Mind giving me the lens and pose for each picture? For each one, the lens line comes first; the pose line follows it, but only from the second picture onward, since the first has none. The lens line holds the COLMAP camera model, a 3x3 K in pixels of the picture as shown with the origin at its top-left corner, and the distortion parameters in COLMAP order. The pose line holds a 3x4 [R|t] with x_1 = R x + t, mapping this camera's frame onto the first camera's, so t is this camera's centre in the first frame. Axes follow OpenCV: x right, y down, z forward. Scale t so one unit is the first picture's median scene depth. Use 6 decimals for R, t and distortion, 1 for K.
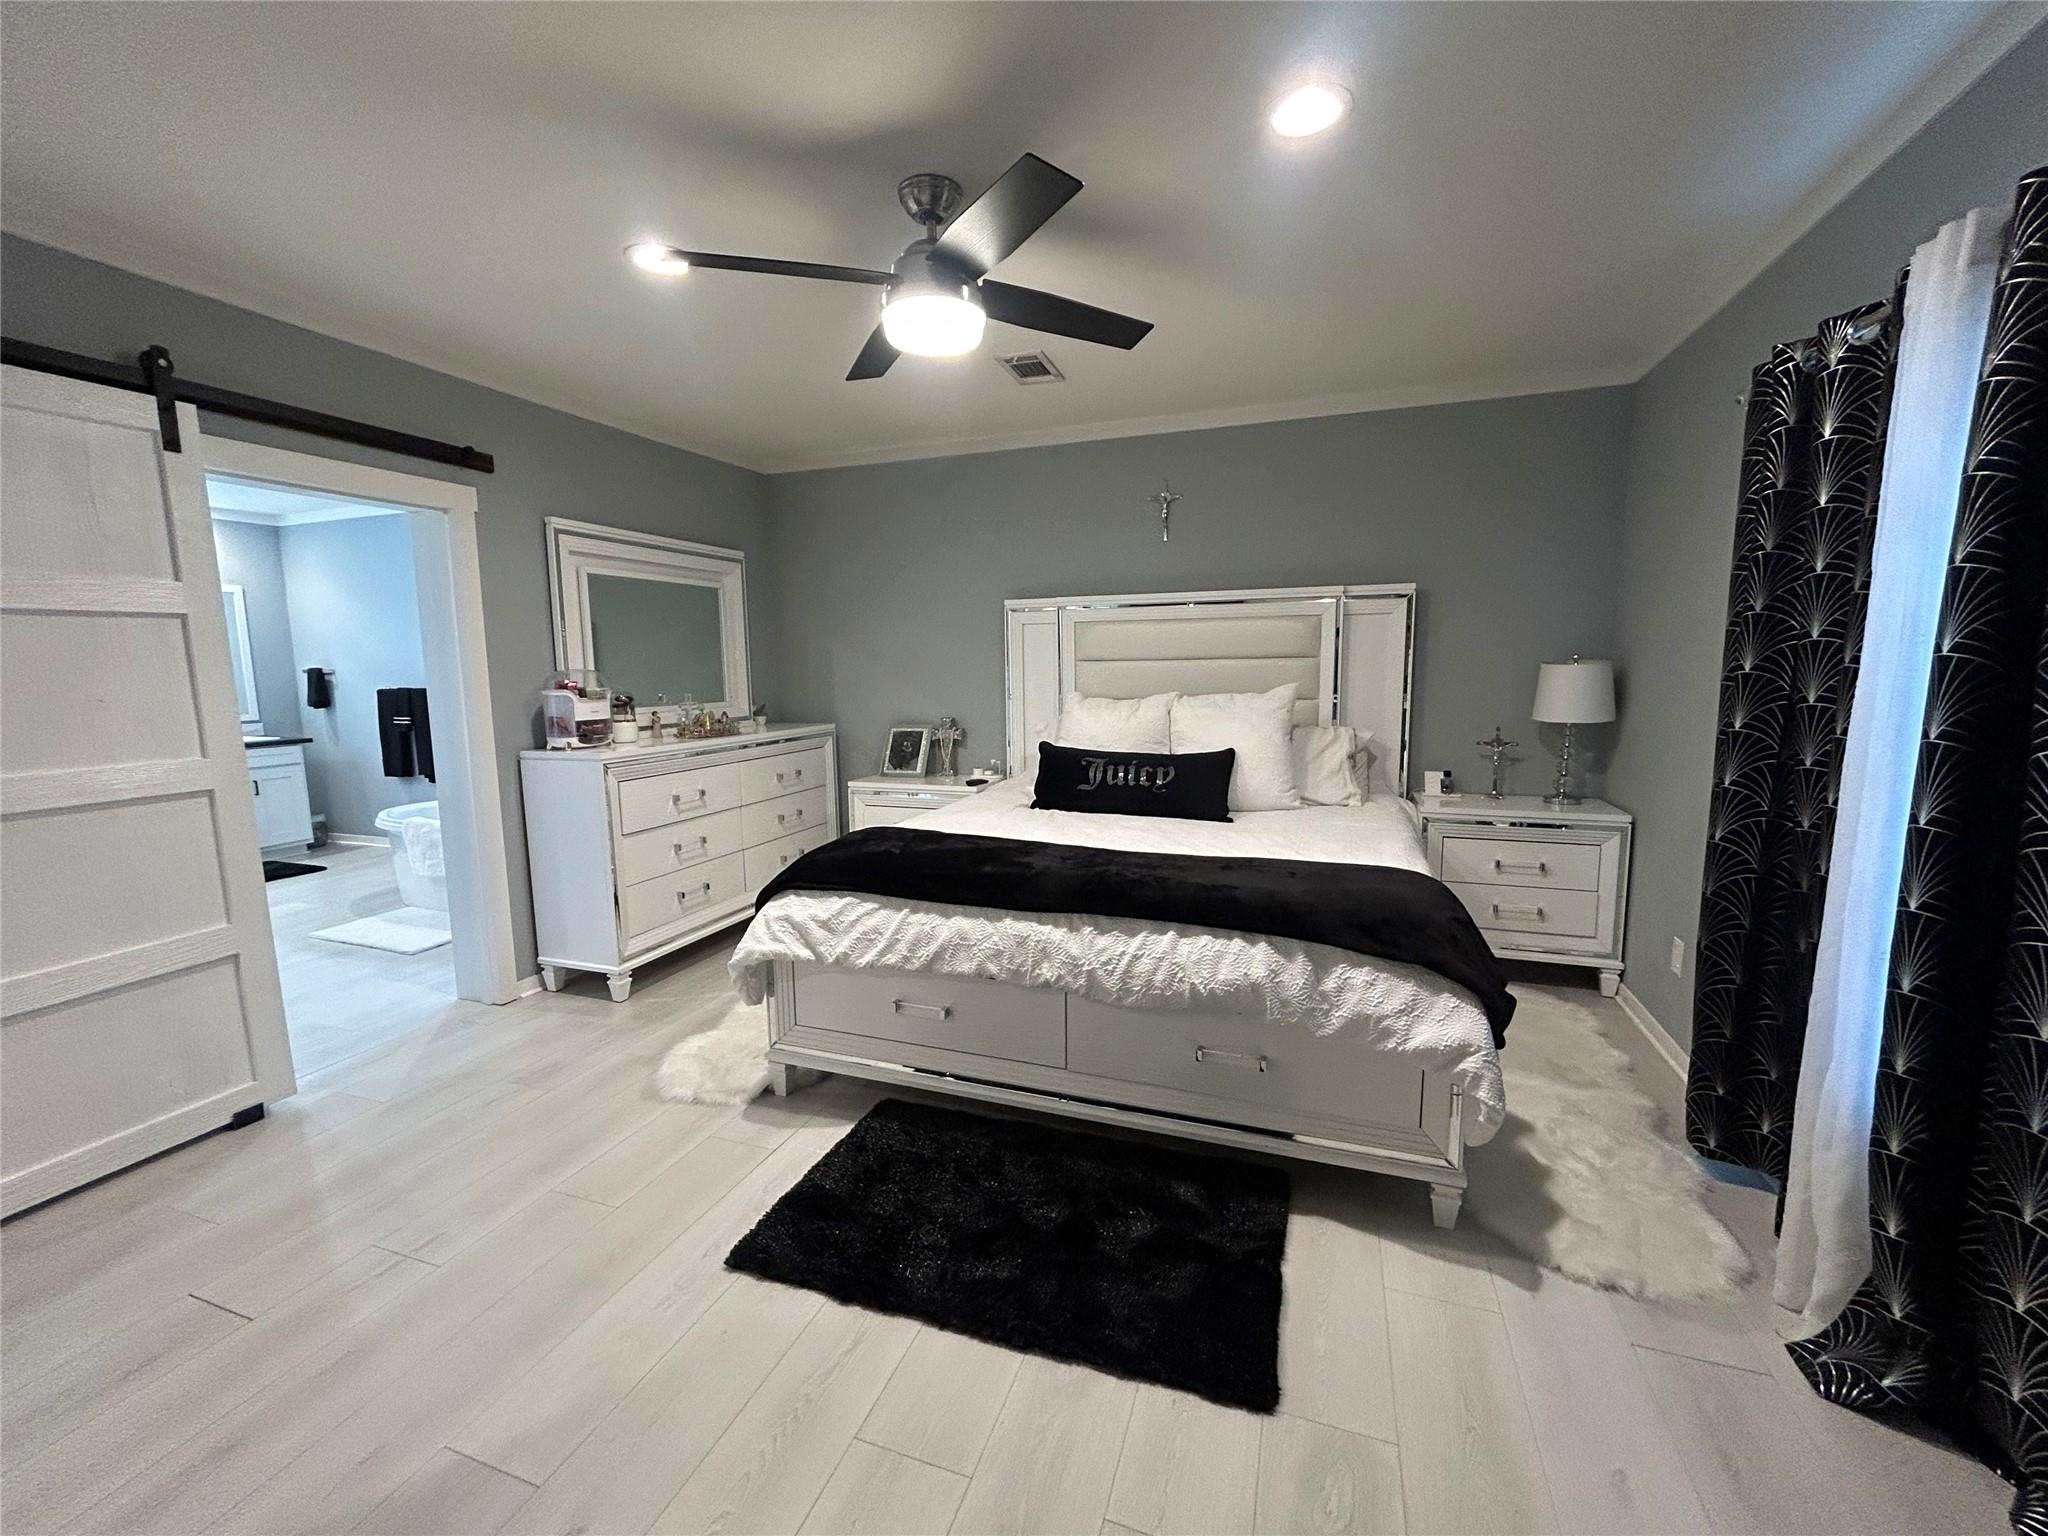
lens RADIAL K [[827.1, 0, 1024.0], [0, 827.1, 770.3], [0, 0, 1]] dist [-0.000899, 0.000552]
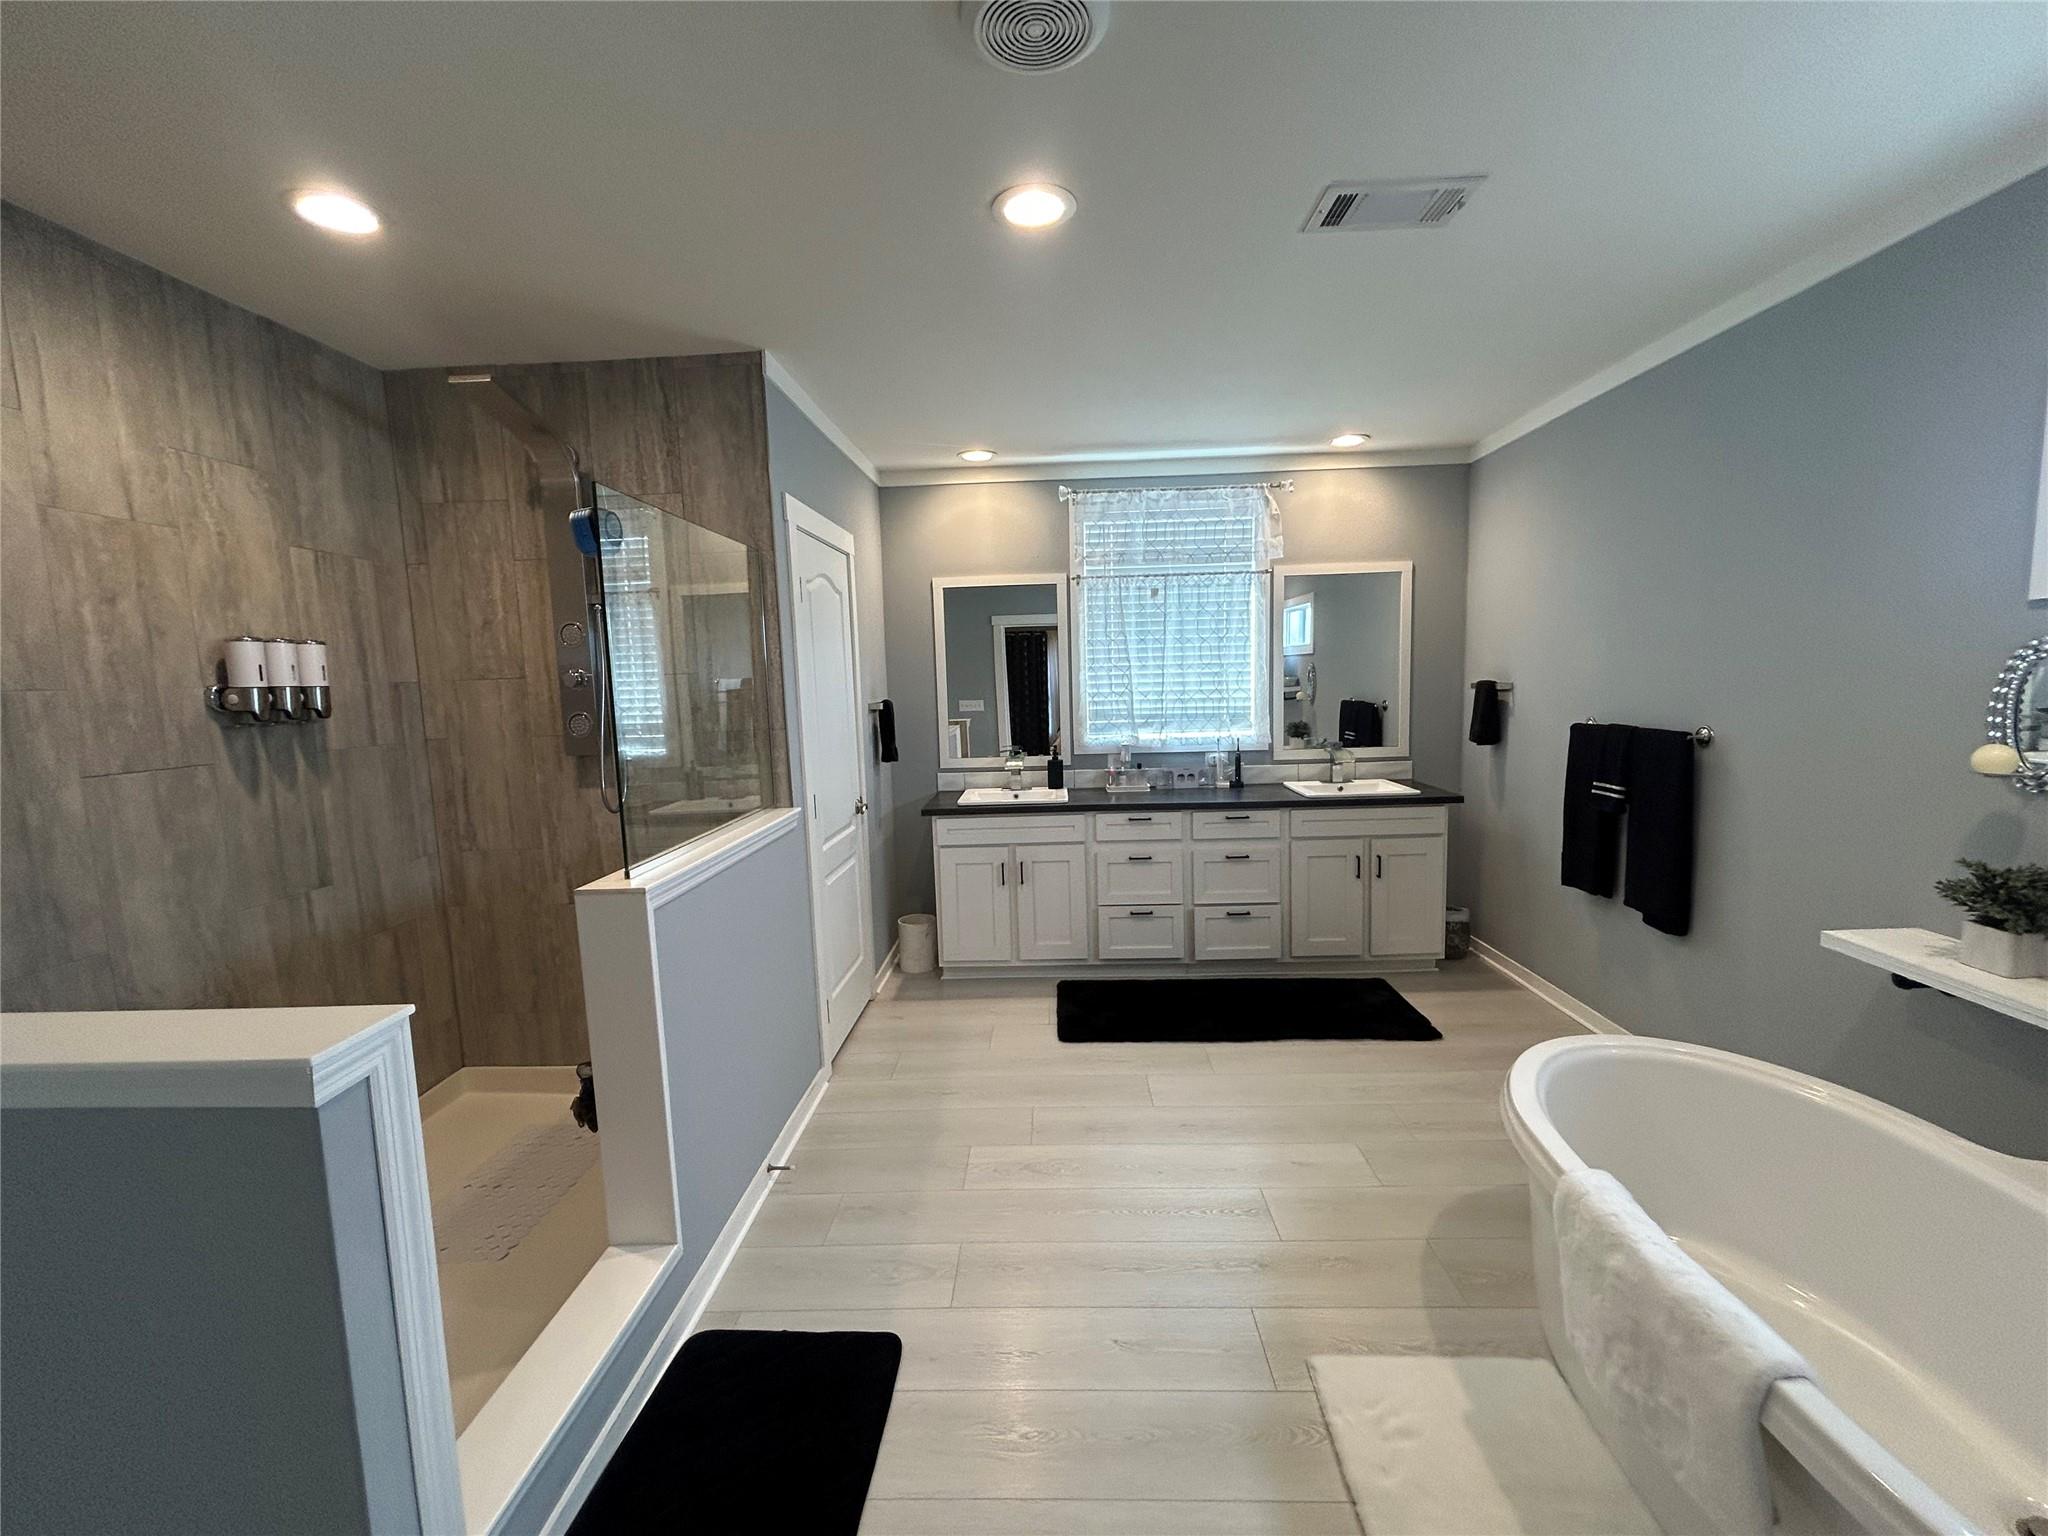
lens RADIAL K [[827.1, 0, 1031.9], [0, 827.1, 771.1], [0, 0, 1]] dist [-0.000899, 0.000552]
pose [[0.312156, 0.115016, -0.943043, -0.934501], [-0.096195, 0.991369, 0.089069, -0.199498], [0.945148, 0.062913, 0.320526, 1.217328]]
